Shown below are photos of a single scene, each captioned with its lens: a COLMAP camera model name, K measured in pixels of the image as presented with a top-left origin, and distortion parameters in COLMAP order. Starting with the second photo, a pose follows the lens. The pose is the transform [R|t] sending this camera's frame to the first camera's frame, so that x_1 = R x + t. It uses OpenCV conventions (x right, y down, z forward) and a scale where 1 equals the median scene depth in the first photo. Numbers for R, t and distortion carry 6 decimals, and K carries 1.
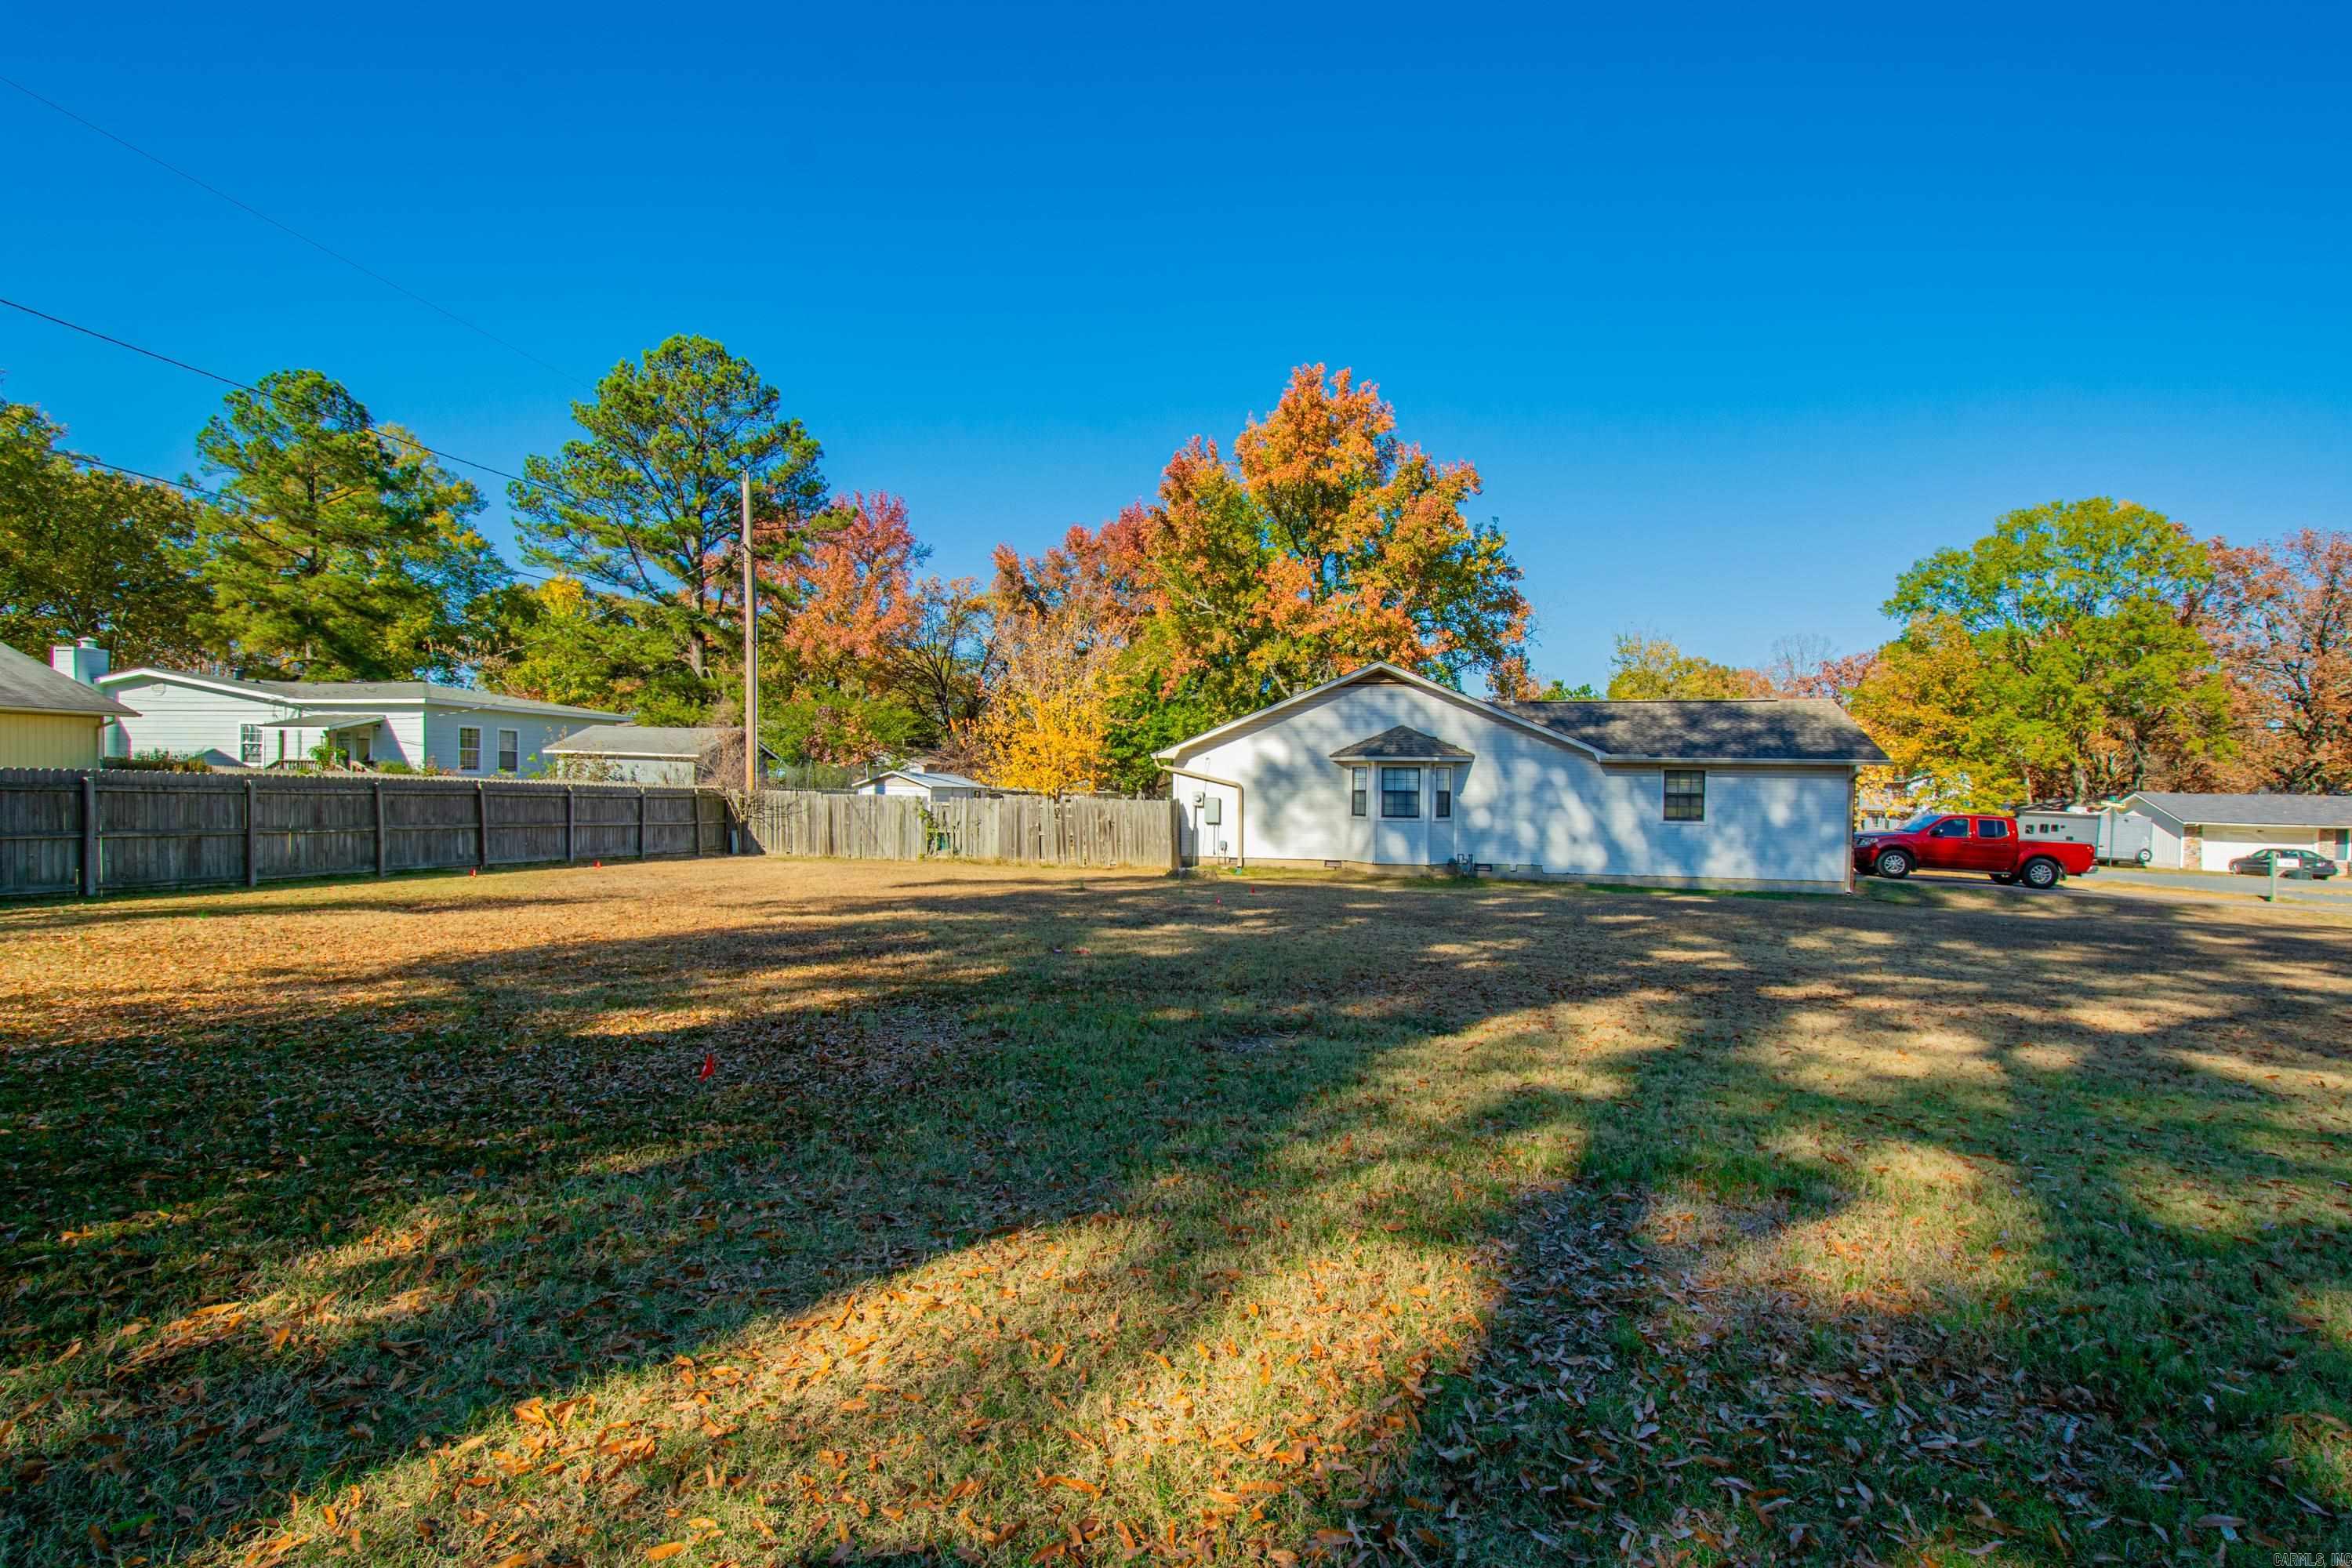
lens RADIAL K [[1098.9, 0, 1171.7], [0, 1098.9, 806.4], [0, 0, 1]] dist [0.014720, -0.004359]
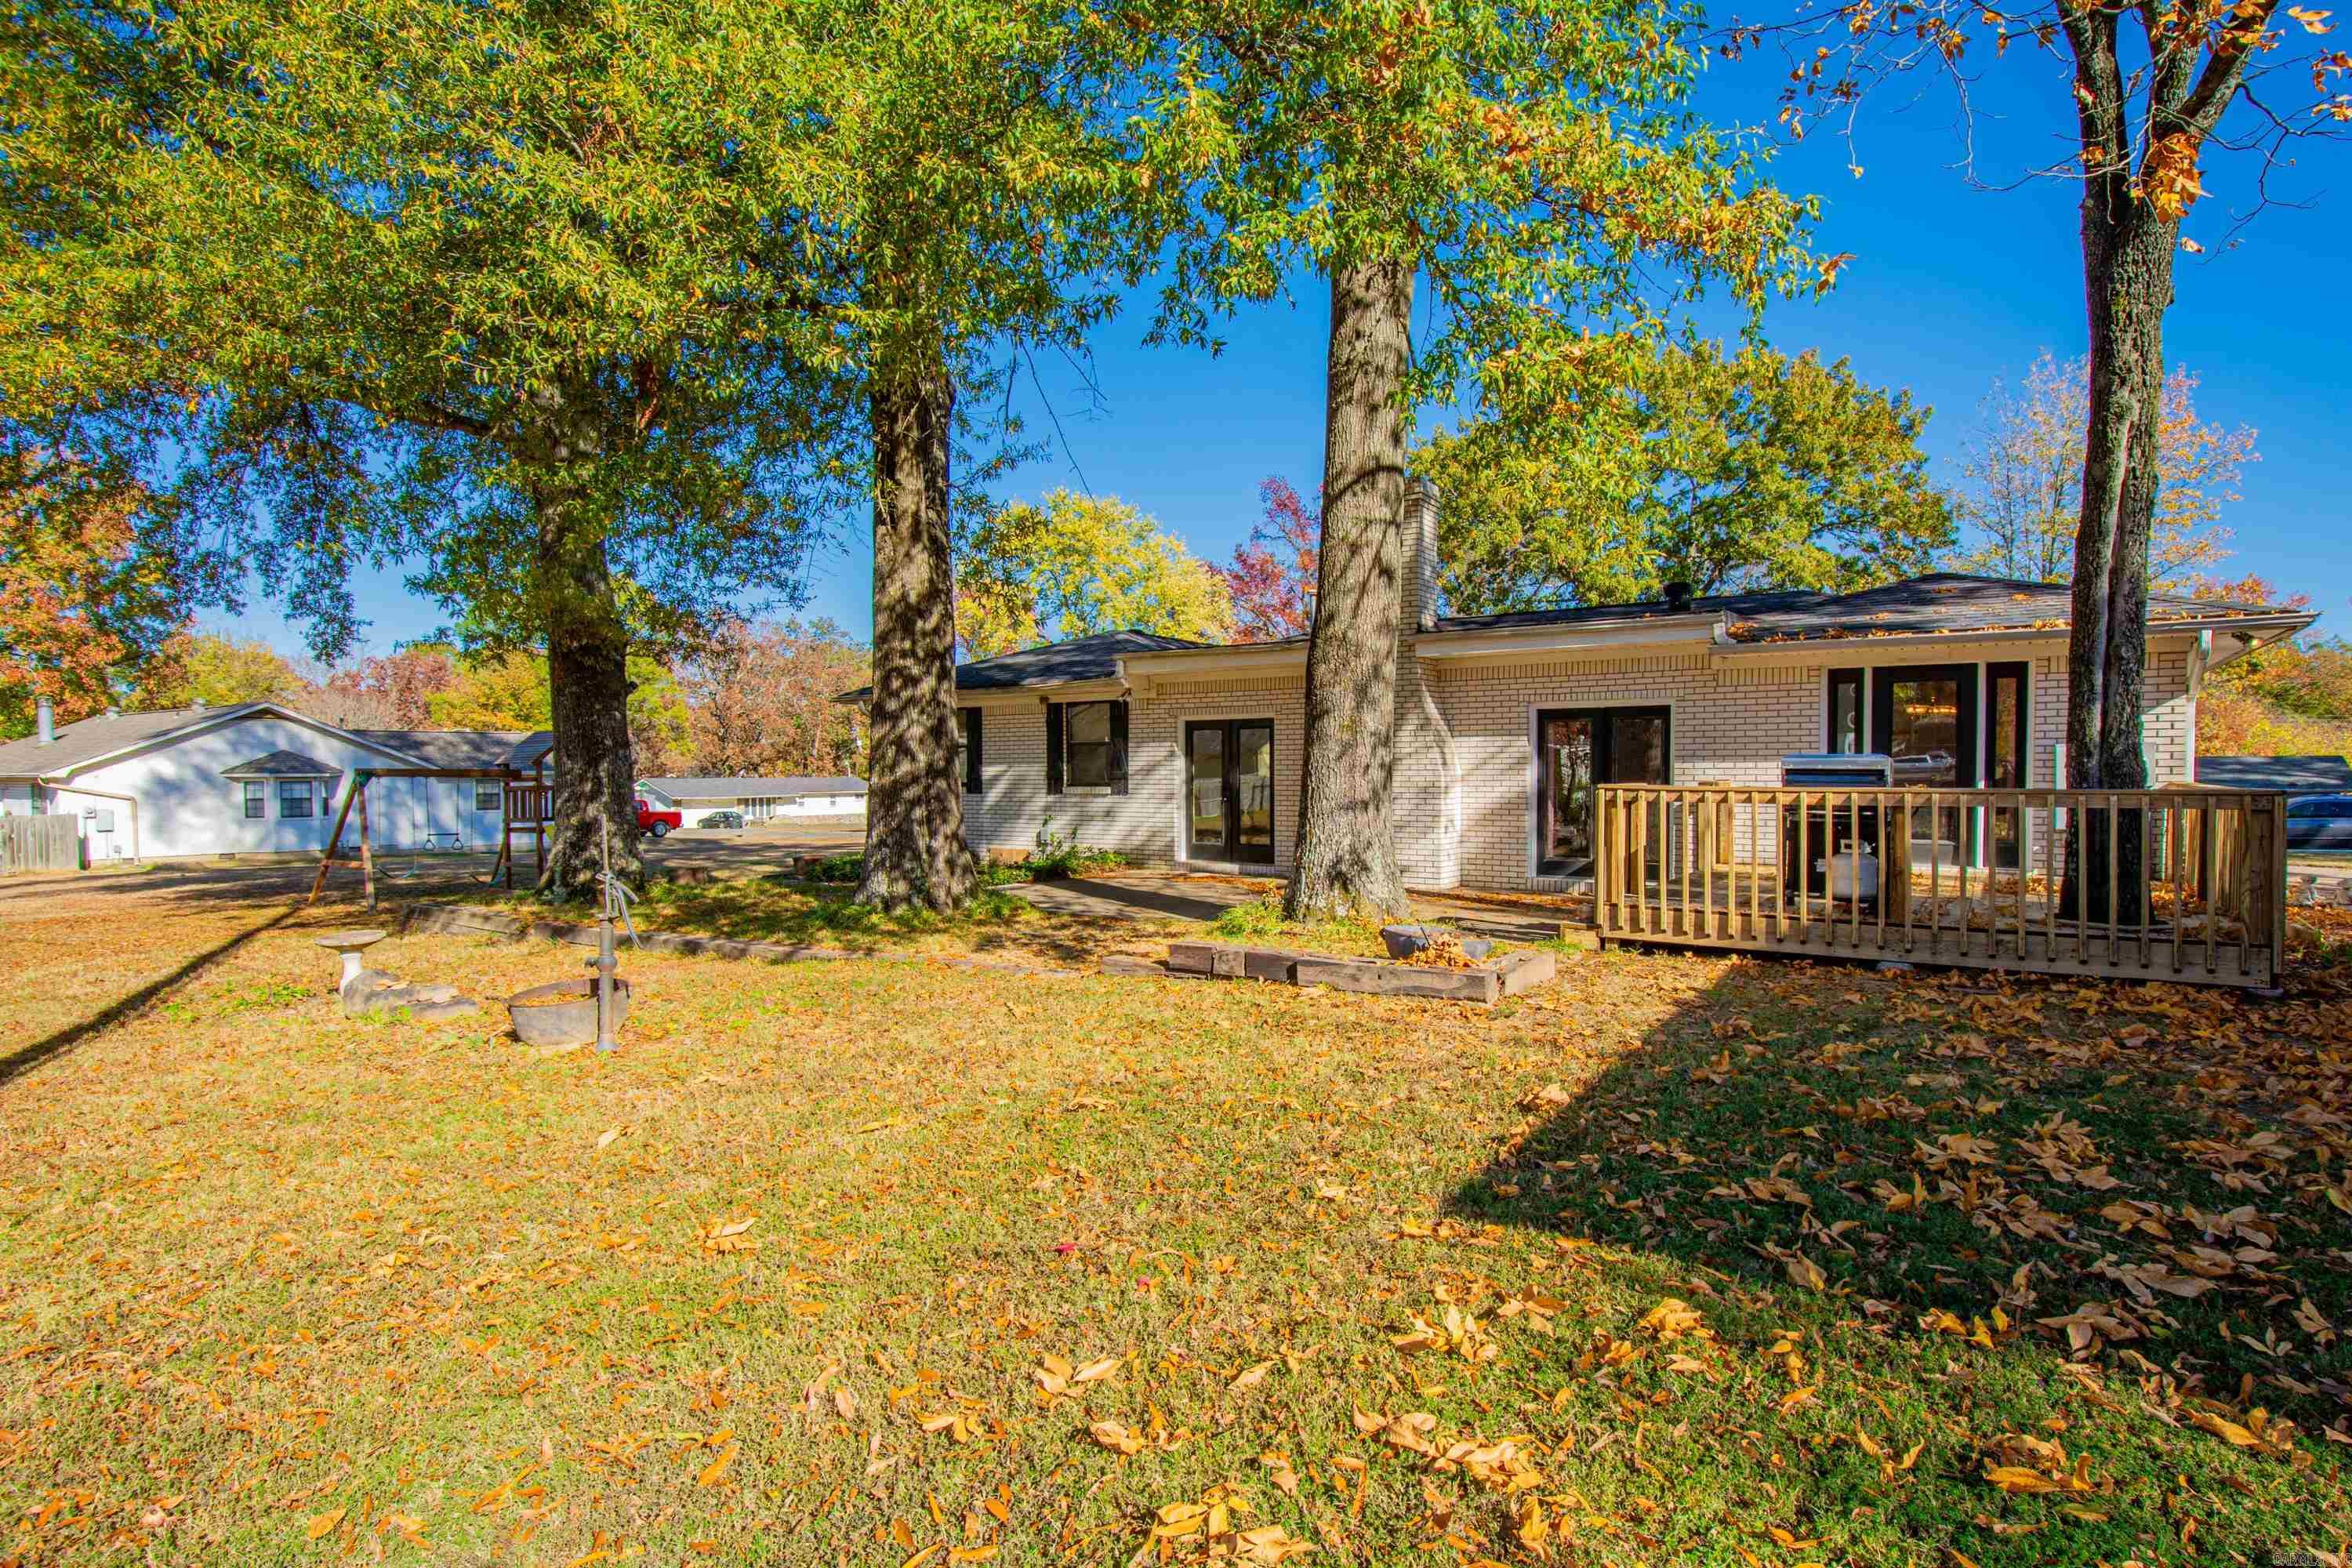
lens RADIAL K [[1126.9, 0, 1195.1], [0, 1126.9, 790.8], [0, 0, 1]] dist [0.017260, -0.009400]
pose [[0.347486, -0.029829, 0.937210, -0.720934], [0.026089, 0.999415, 0.022136, -0.024455], [-0.937322, 0.016759, 0.348061, -0.557265]]
